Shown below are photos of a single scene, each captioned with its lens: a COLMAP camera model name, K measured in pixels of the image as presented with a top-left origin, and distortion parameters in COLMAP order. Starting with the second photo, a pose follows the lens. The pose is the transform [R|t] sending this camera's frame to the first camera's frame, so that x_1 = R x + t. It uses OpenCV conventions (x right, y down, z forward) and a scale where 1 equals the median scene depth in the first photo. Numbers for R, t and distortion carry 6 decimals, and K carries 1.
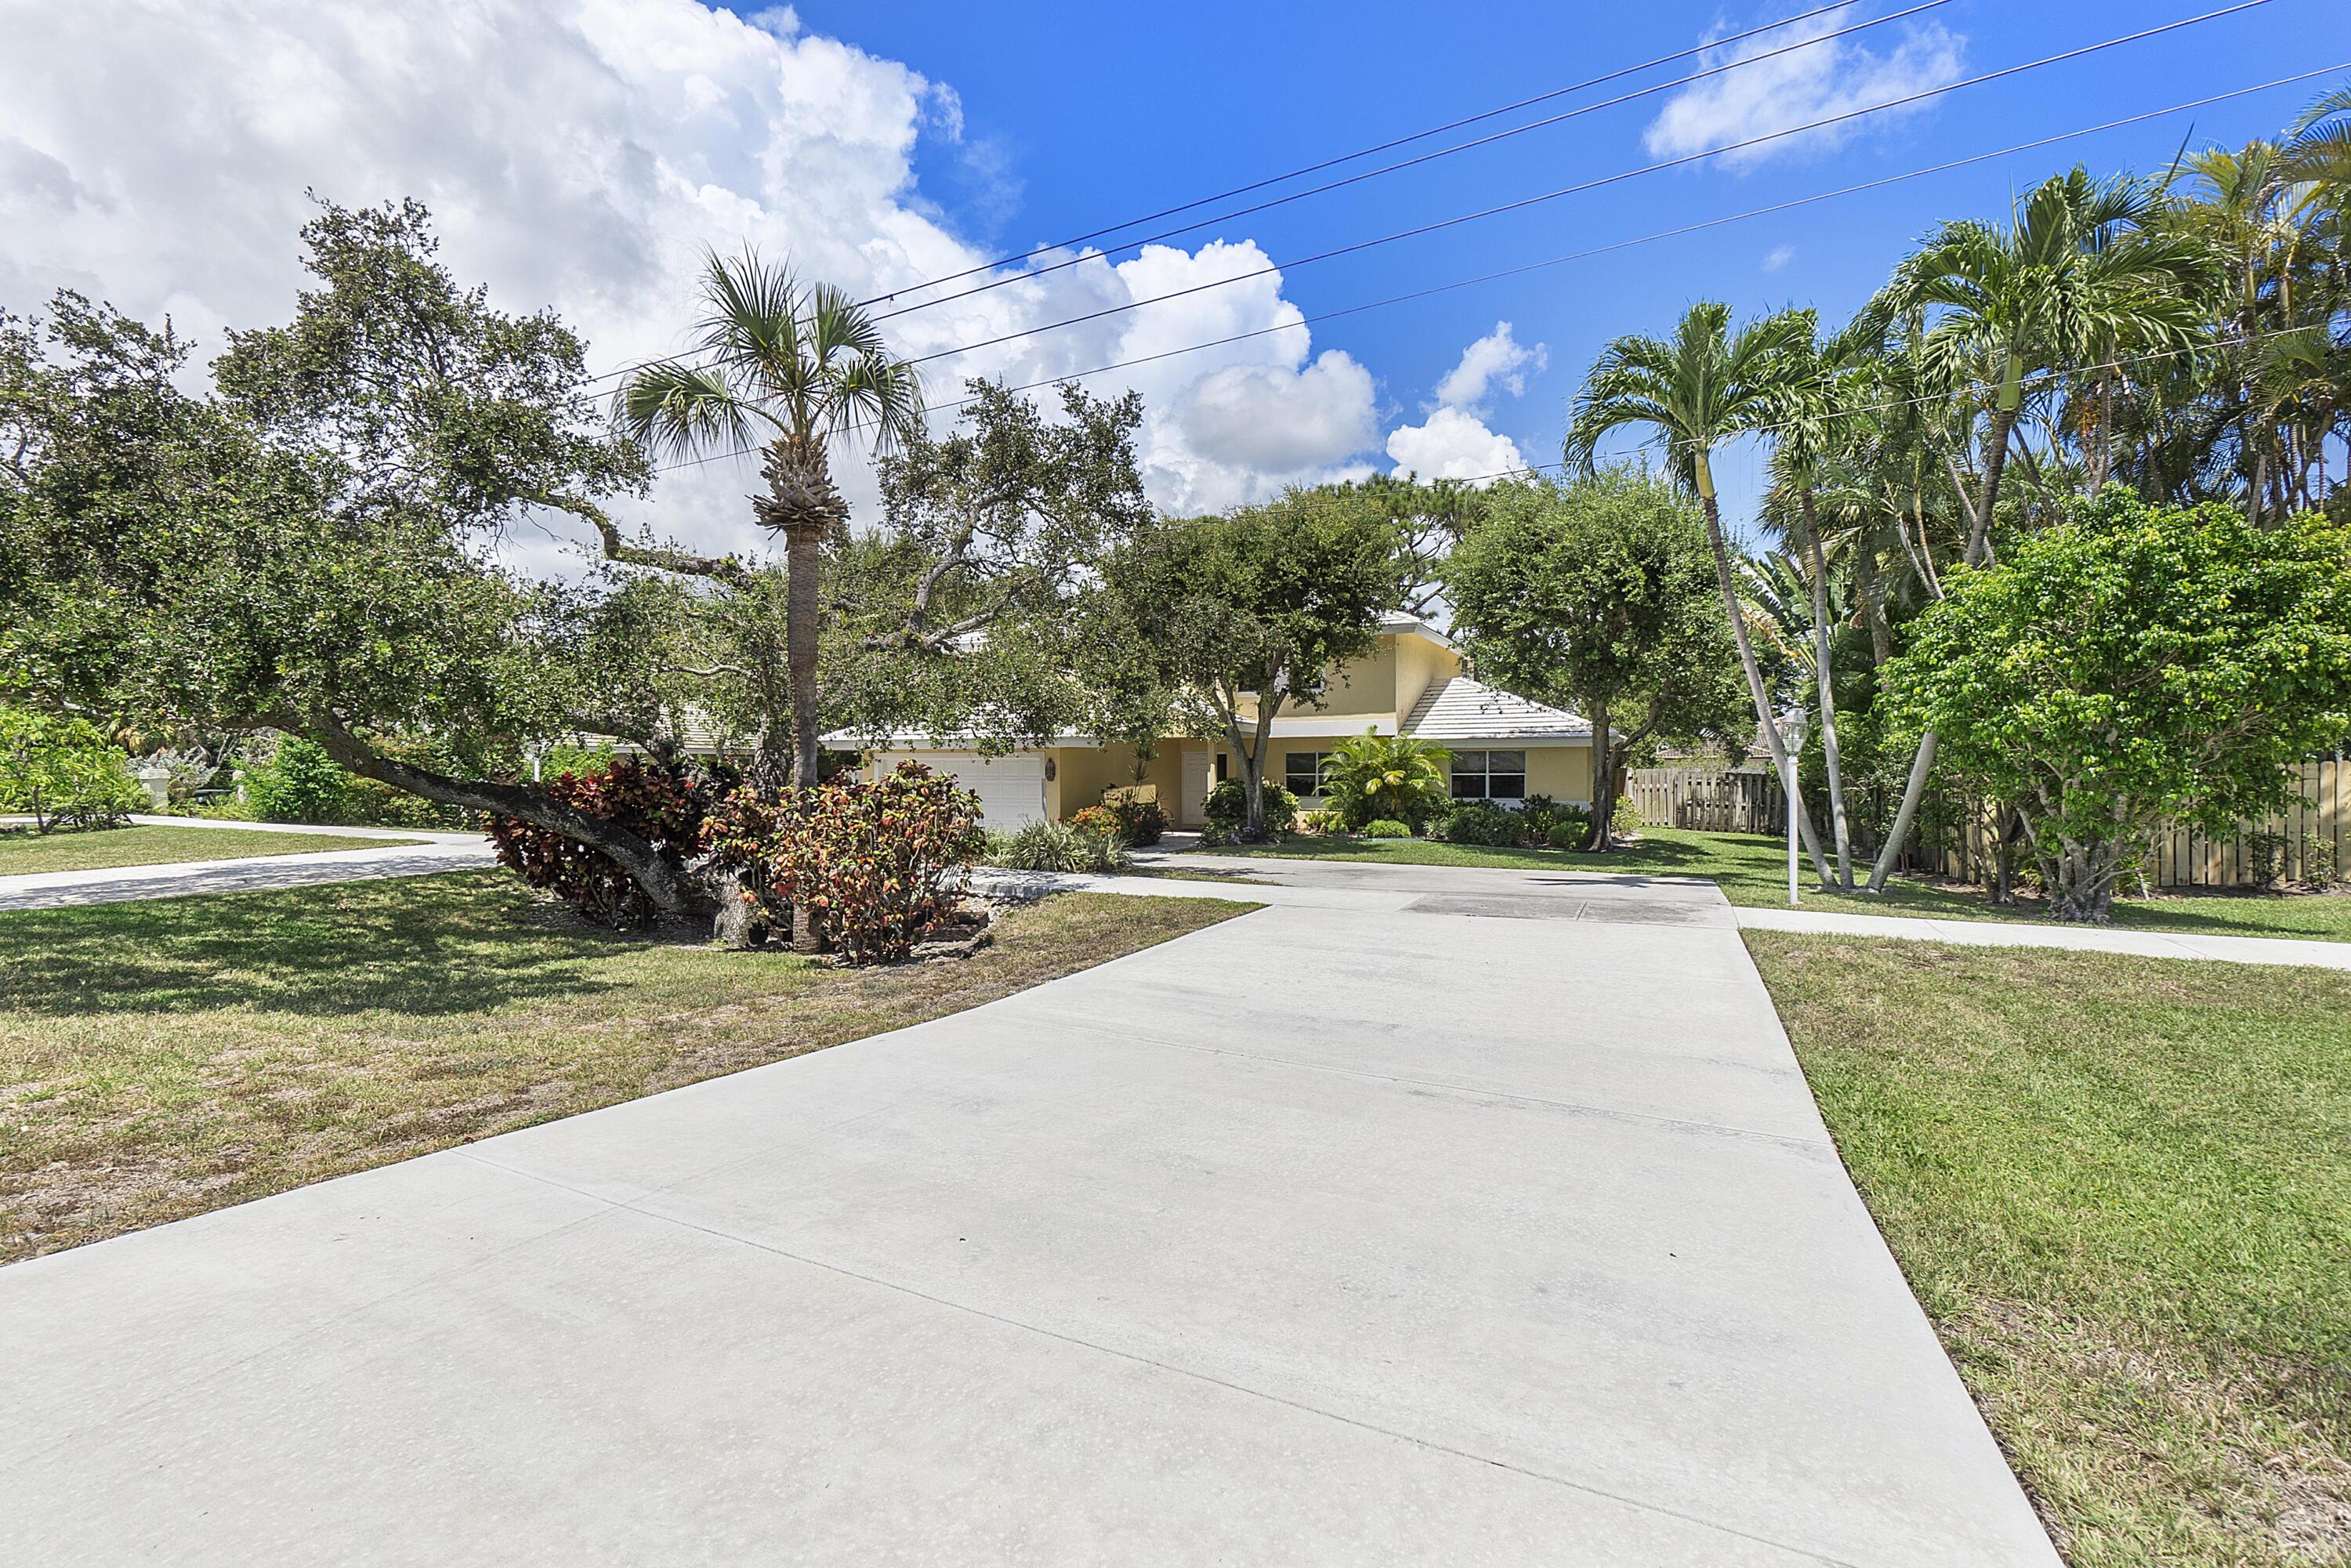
lens RADIAL K [[1031.4, 0, 1175.5], [0, 1031.4, 784.0], [0, 0, 1]] dist [0.034901, 0.000160]
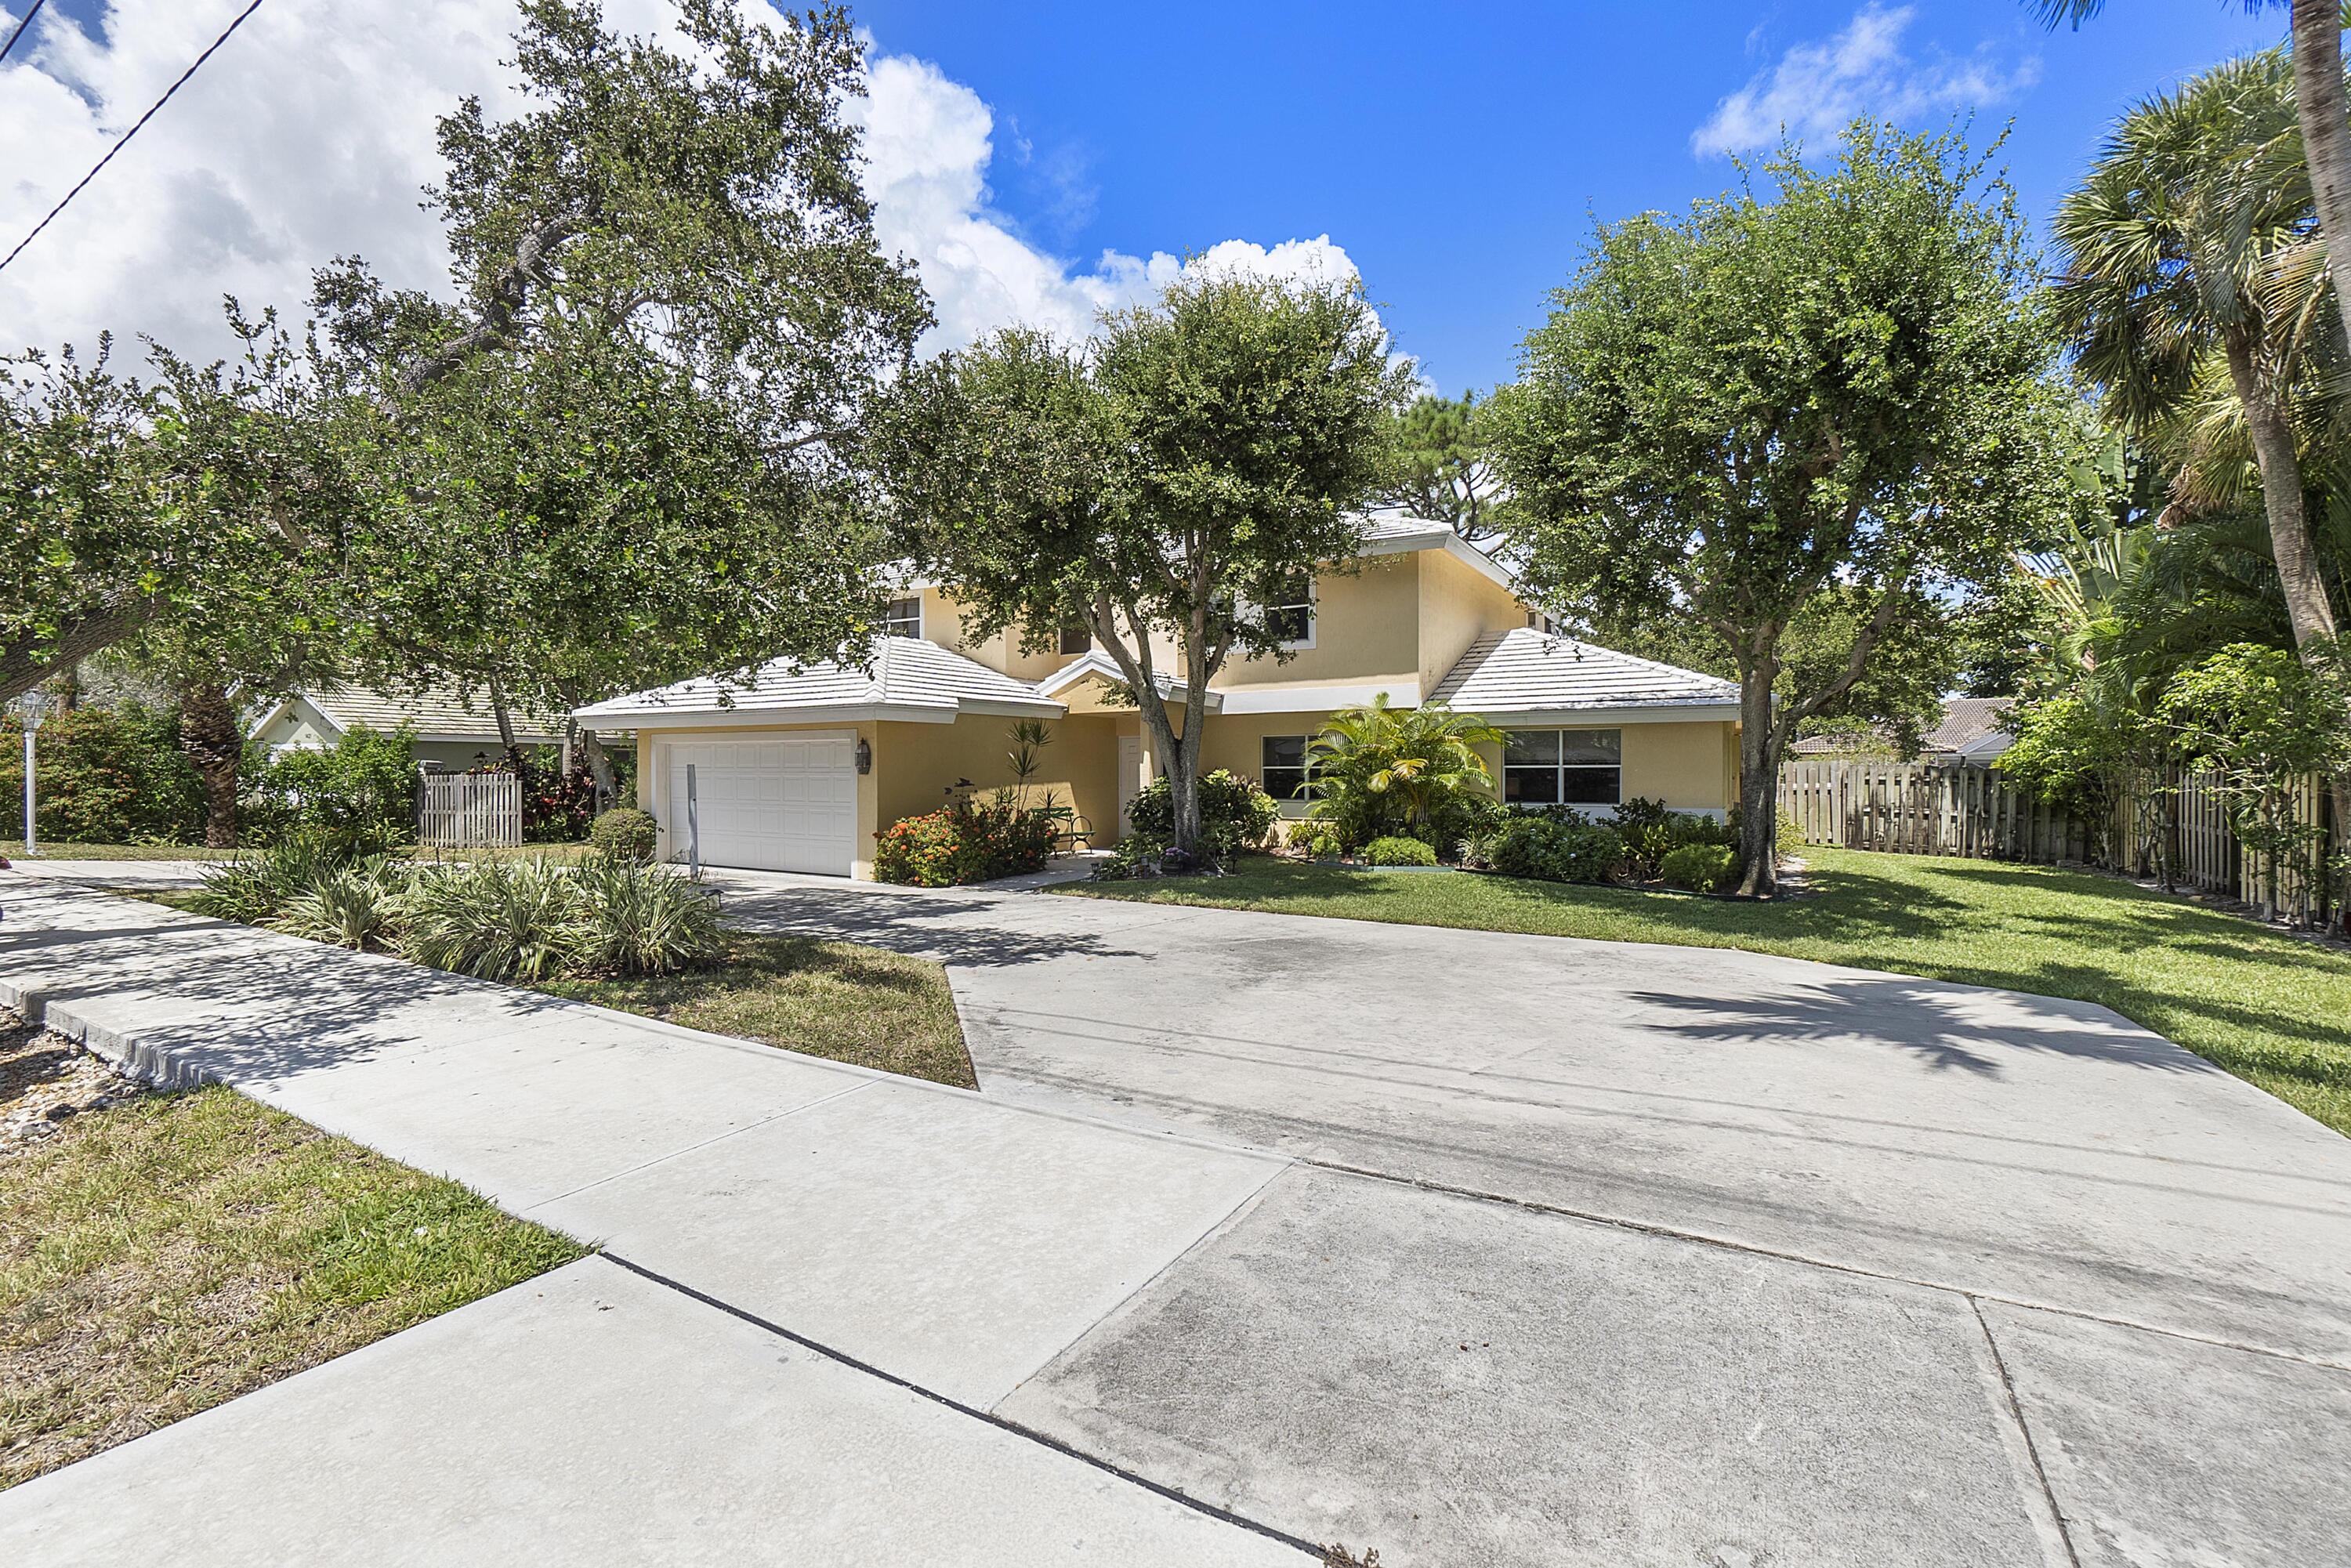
lens RADIAL K [[1012.2, 0, 1169.5], [0, 1012.2, 775.5], [0, 0, 1]] dist [0.000139, 0.000418]
pose [[0.996359, 0.002093, -0.085236, 0.114979], [-0.002852, 0.999957, -0.008784, 0.002592], [0.085214, 0.008995, 0.996322, 0.358662]]
